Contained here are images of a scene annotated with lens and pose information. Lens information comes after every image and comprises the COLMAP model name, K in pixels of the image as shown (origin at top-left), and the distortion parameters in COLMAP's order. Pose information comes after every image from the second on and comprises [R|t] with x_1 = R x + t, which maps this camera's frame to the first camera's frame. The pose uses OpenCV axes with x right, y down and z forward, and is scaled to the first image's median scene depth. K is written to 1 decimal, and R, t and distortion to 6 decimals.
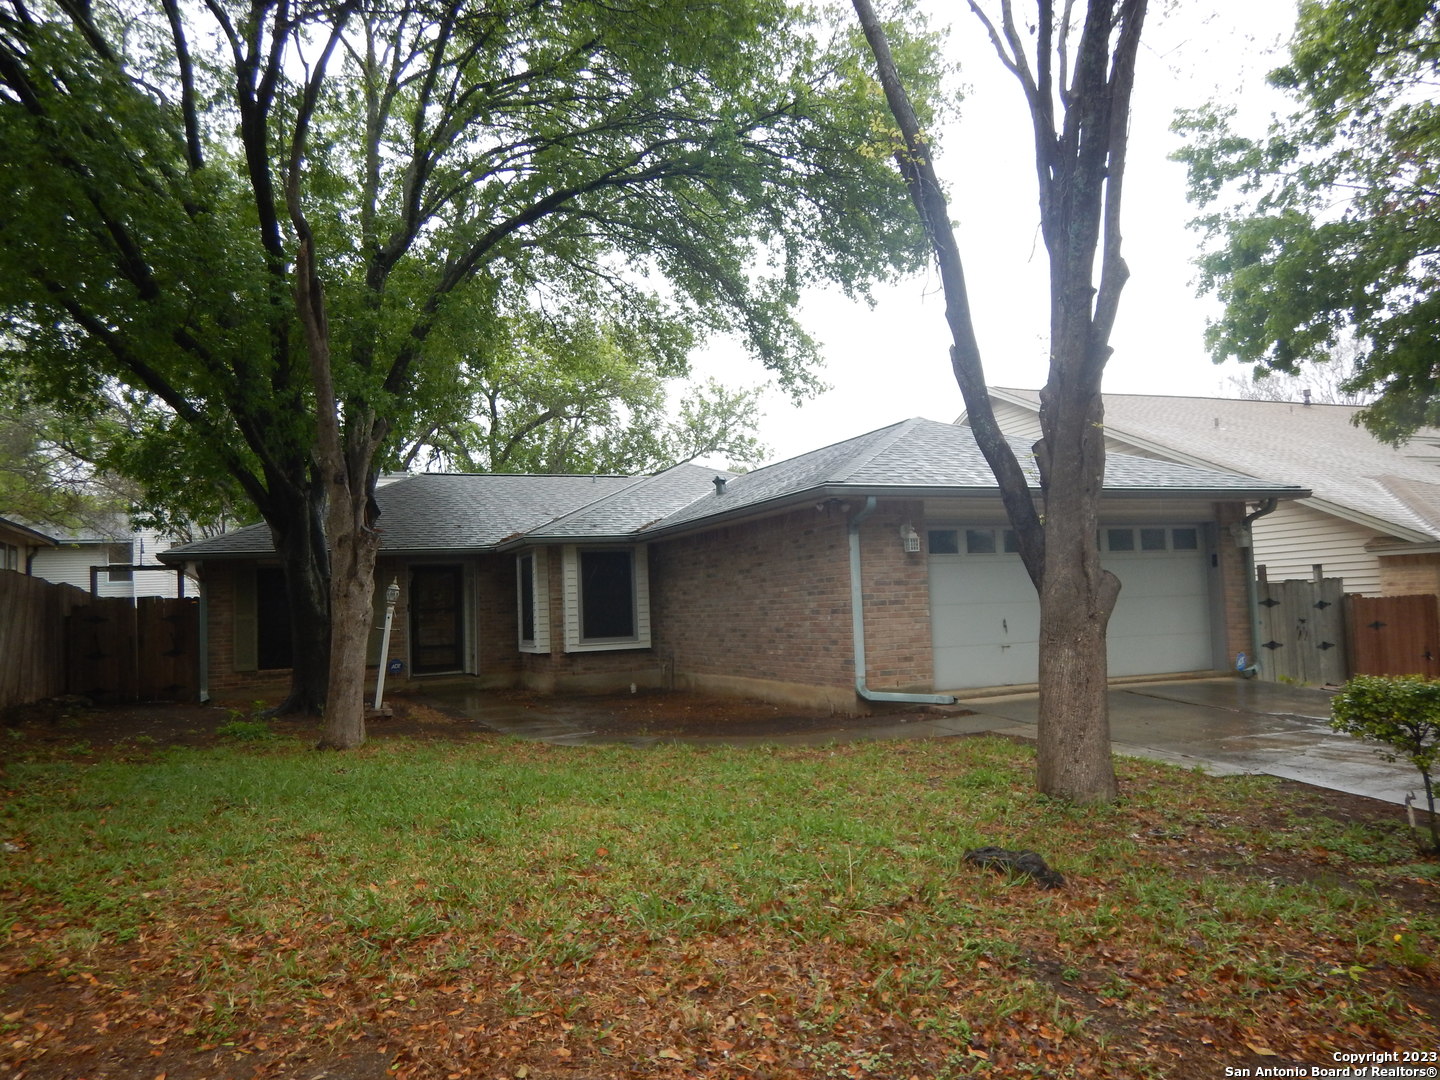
lens RADIAL K [[1023.4, 0, 717.4], [0, 1023.4, 524.4], [0, 0, 1]] dist [-0.034183, -0.000961]
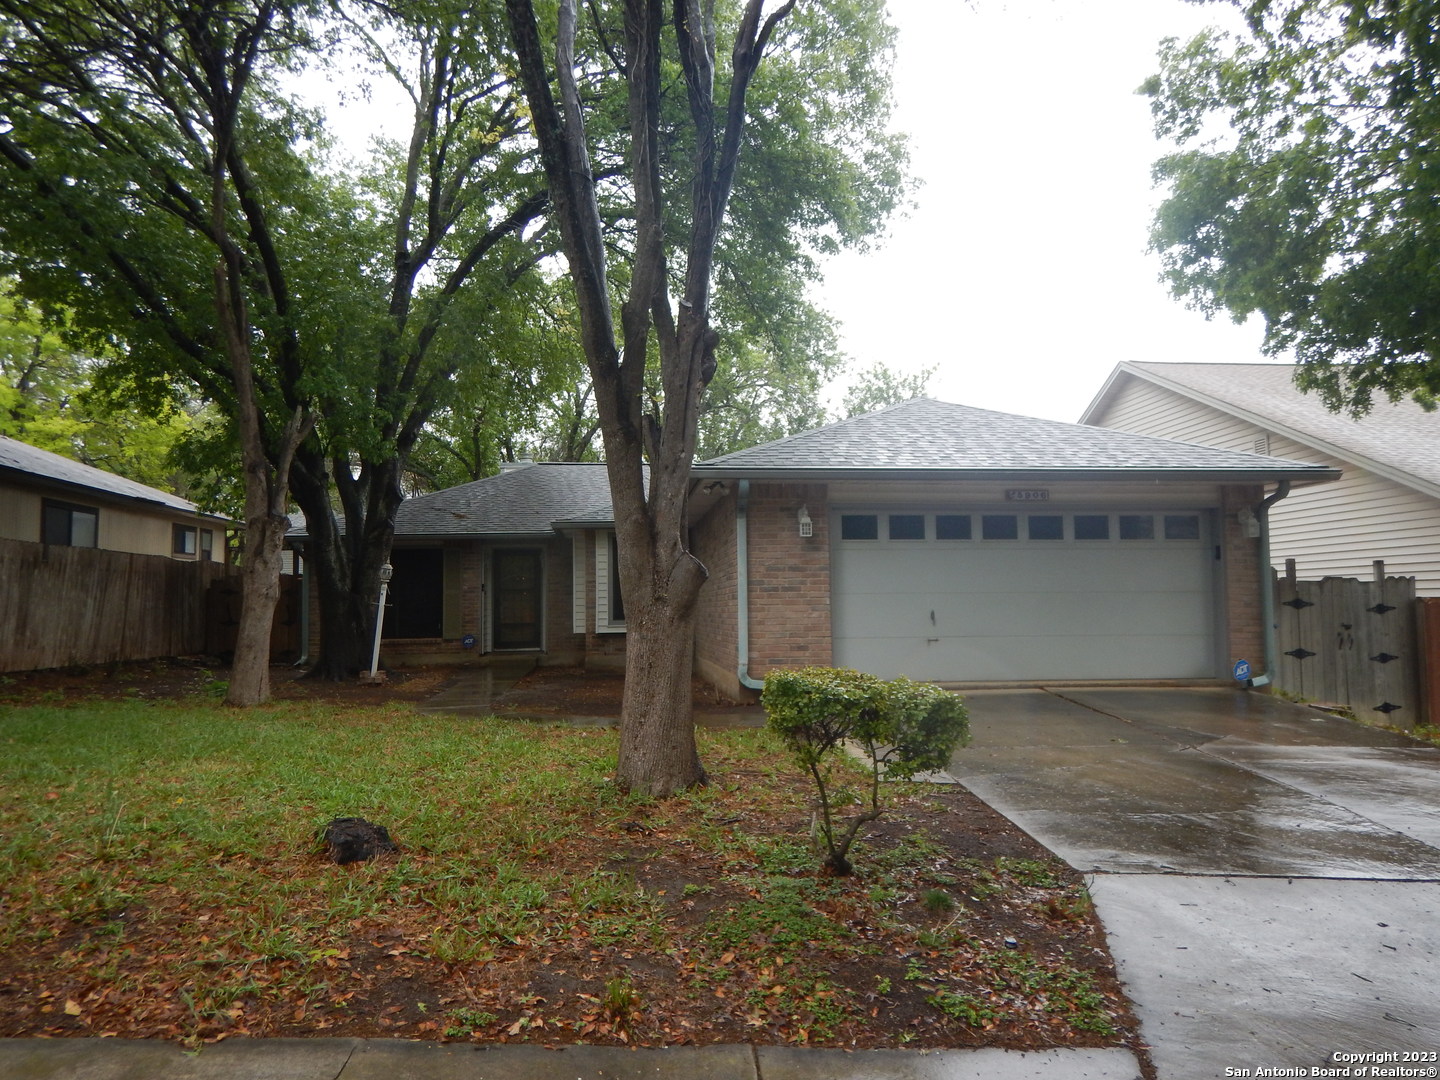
lens RADIAL K [[1028.6, 0, 729.6], [0, 1028.6, 541.6], [0, 0, 1]] dist [0.011447, -0.002803]
pose [[0.965208, 0.012243, -0.261195, 0.318462], [-0.005454, 0.999629, 0.026701, 0.004663], [0.261425, -0.024347, 0.964917, 0.039447]]
